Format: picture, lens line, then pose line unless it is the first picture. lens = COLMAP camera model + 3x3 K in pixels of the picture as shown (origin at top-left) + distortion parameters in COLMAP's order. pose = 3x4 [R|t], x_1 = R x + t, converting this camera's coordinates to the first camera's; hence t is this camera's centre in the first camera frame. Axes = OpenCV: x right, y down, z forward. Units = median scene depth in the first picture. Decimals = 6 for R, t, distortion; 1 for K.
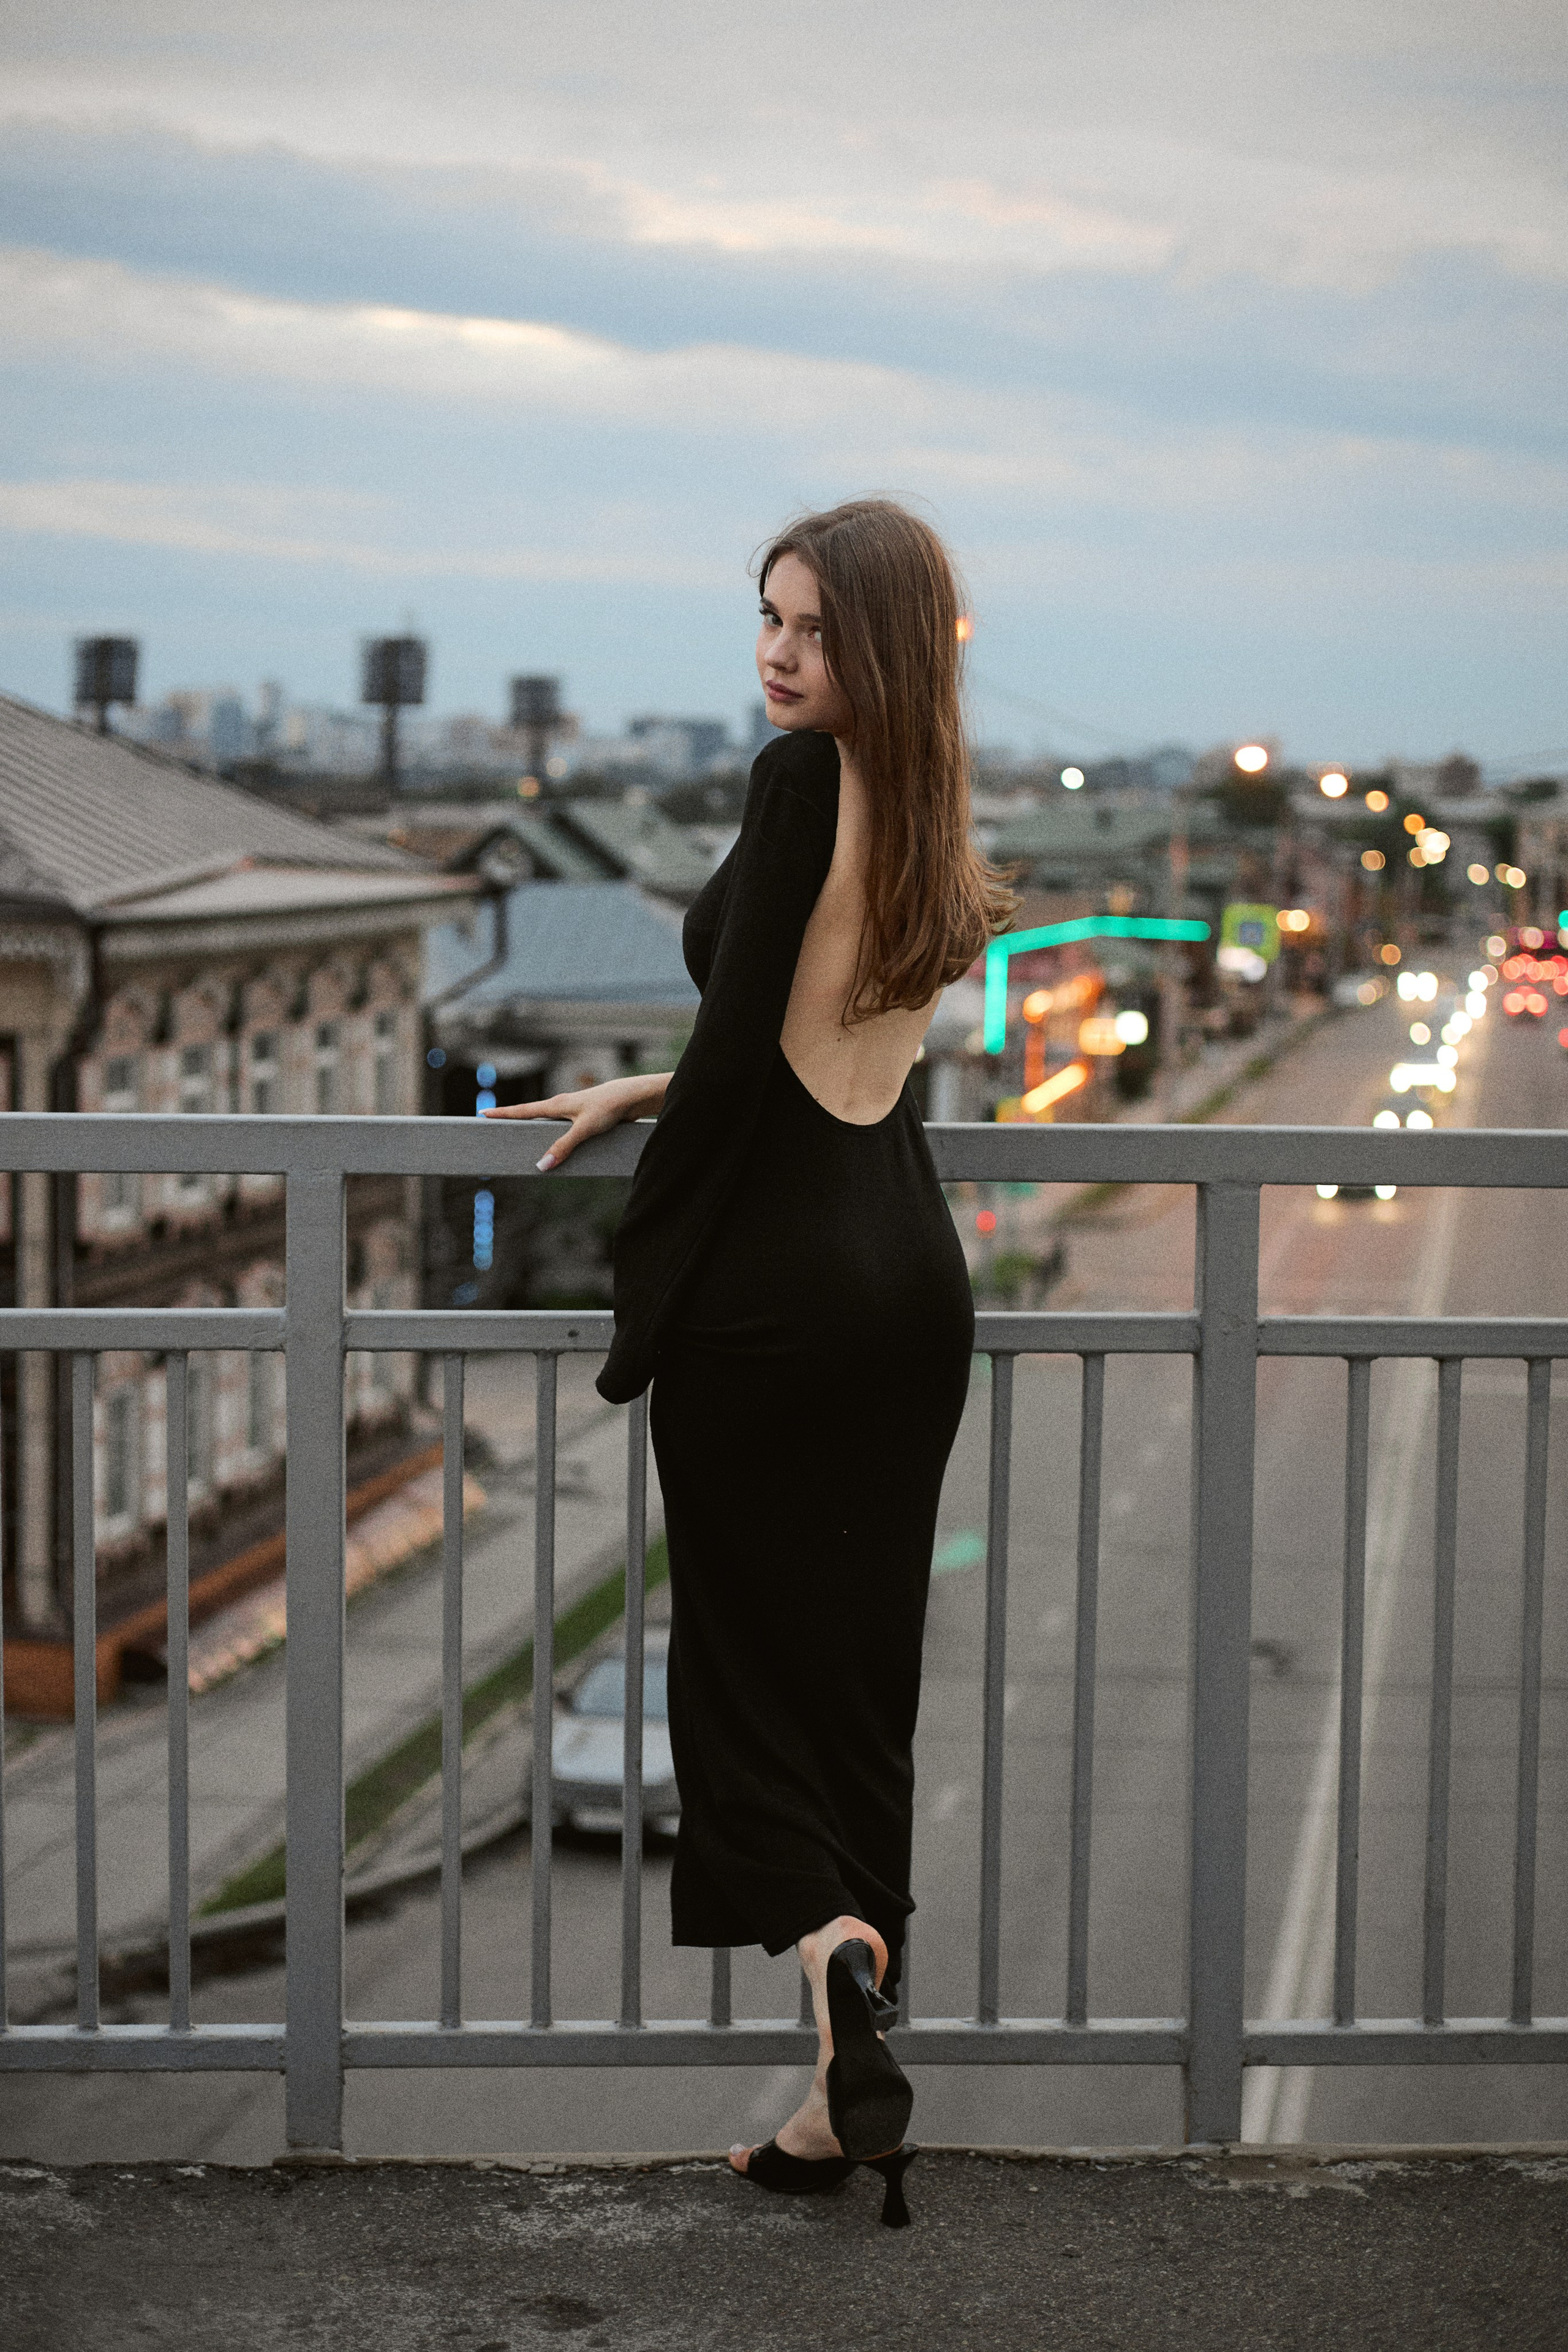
lens RADIAL K [[3577.6, 0, 808.7], [0, 3577.6, 1177.3], [0, 0, 1]] dist [0.040731, 0.000000]
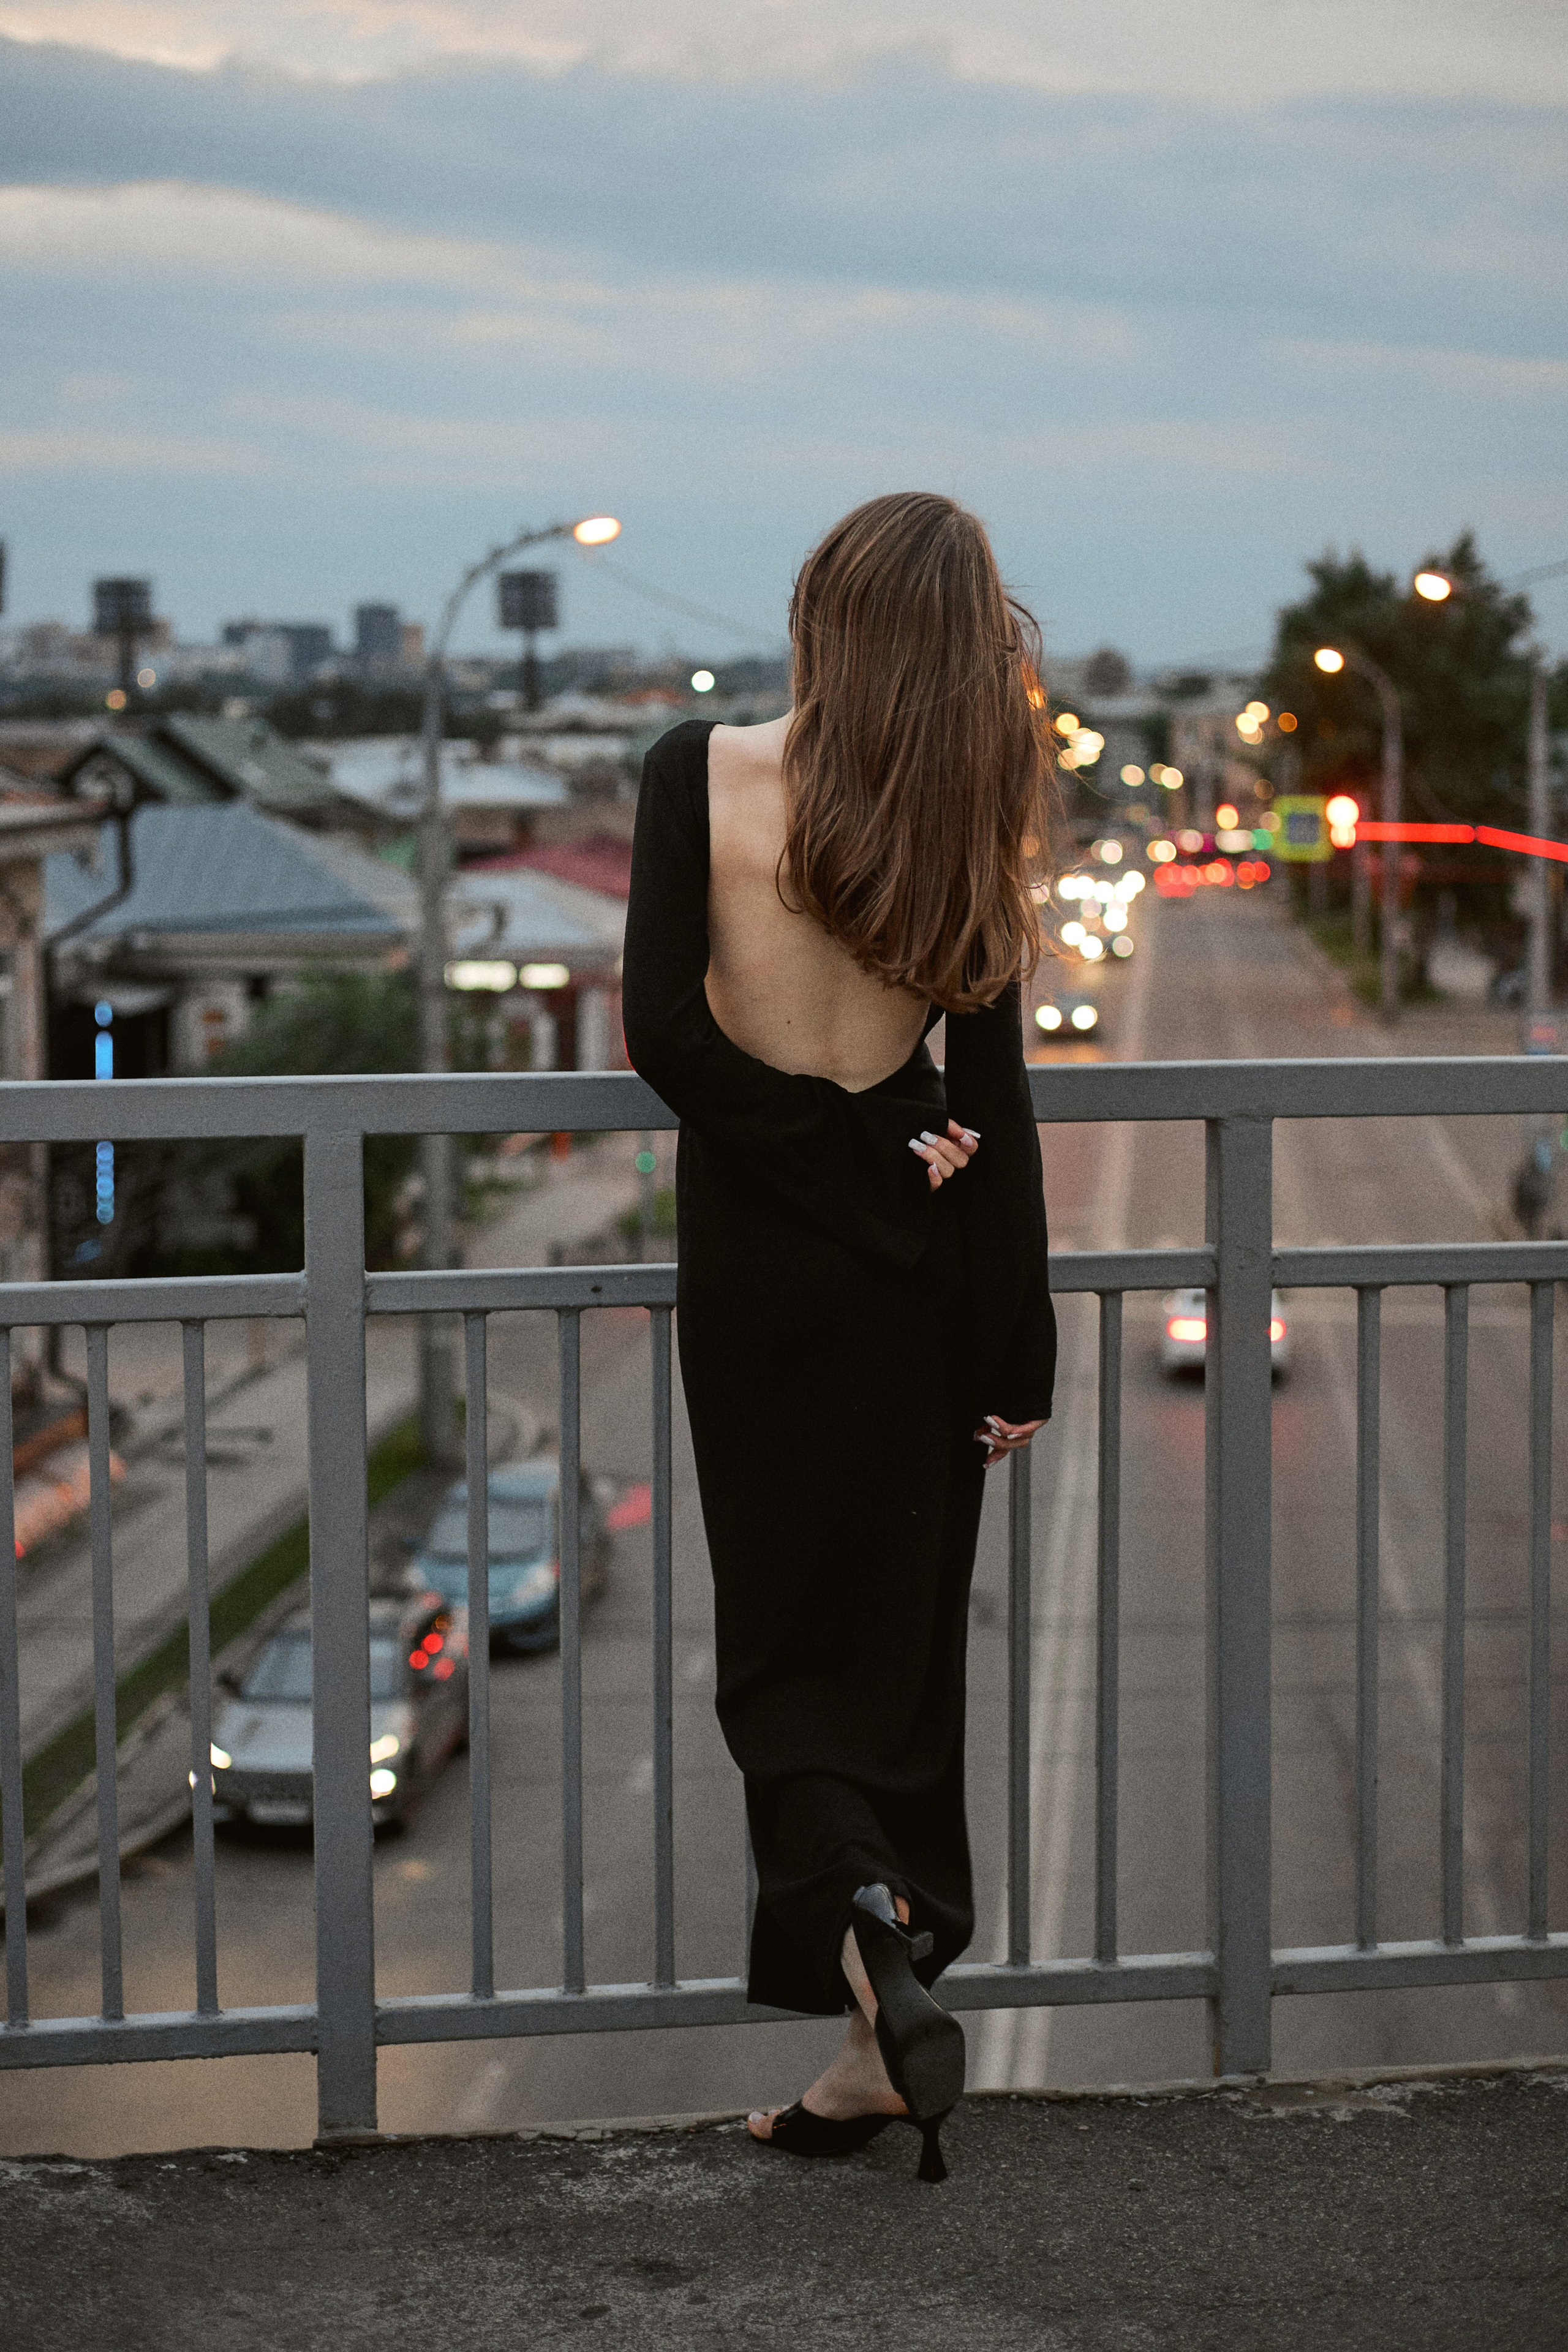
lens RADIAL K [[3834.3, 0, 817.8], [0, 3834.3, 1125.5], [0, 0, 1]] dist [0.053857, 0.000000]
pose [[0.994009, -0.028514, 0.105509, -0.110820], [0.028032, 0.999589, 0.006049, -0.005782], [-0.105638, -0.003055, 0.994400, -0.056065]]
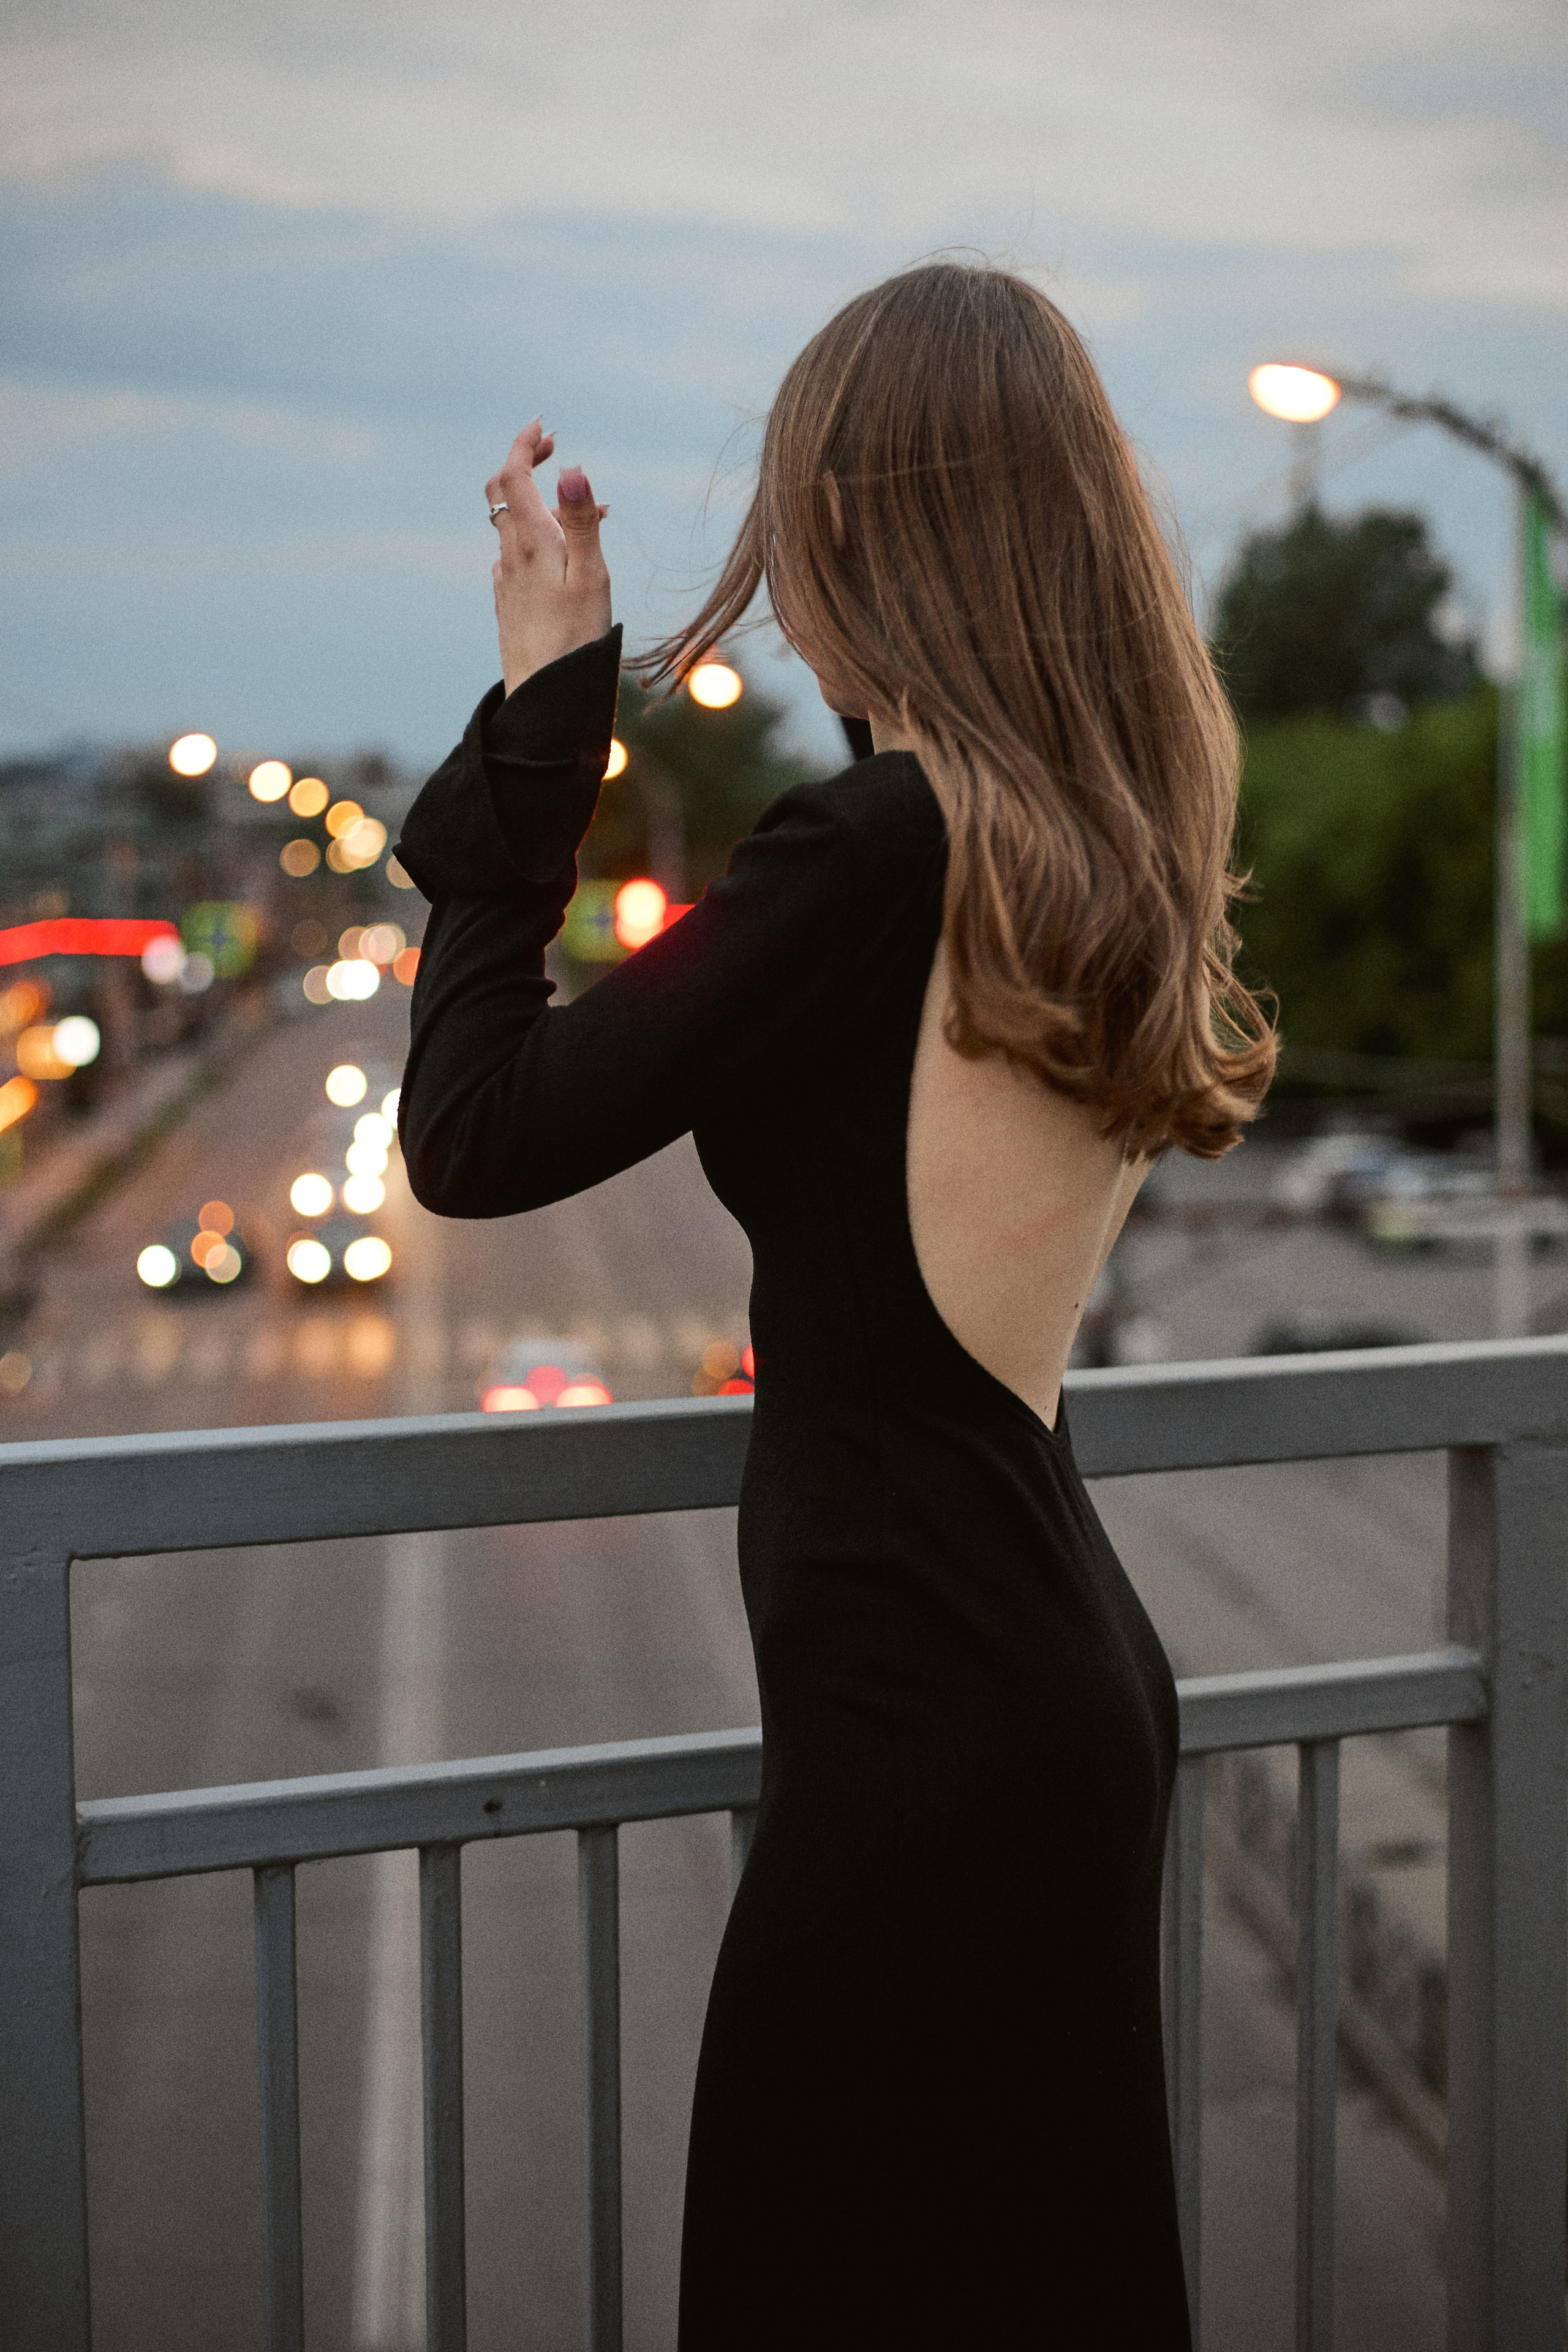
lens RADIAL K [[3577.6, 0, 793.6], [0, 3577.6, 1182.0], [0, 0, 1]] dist [0.040731, 0.000000]
pose [[0.953562, -0.049107, 0.297165, -0.172475], [0.048419, 0.998780, 0.009681, -0.052073], [-0.297278, 0.005157, 0.954777, 0.445050]]
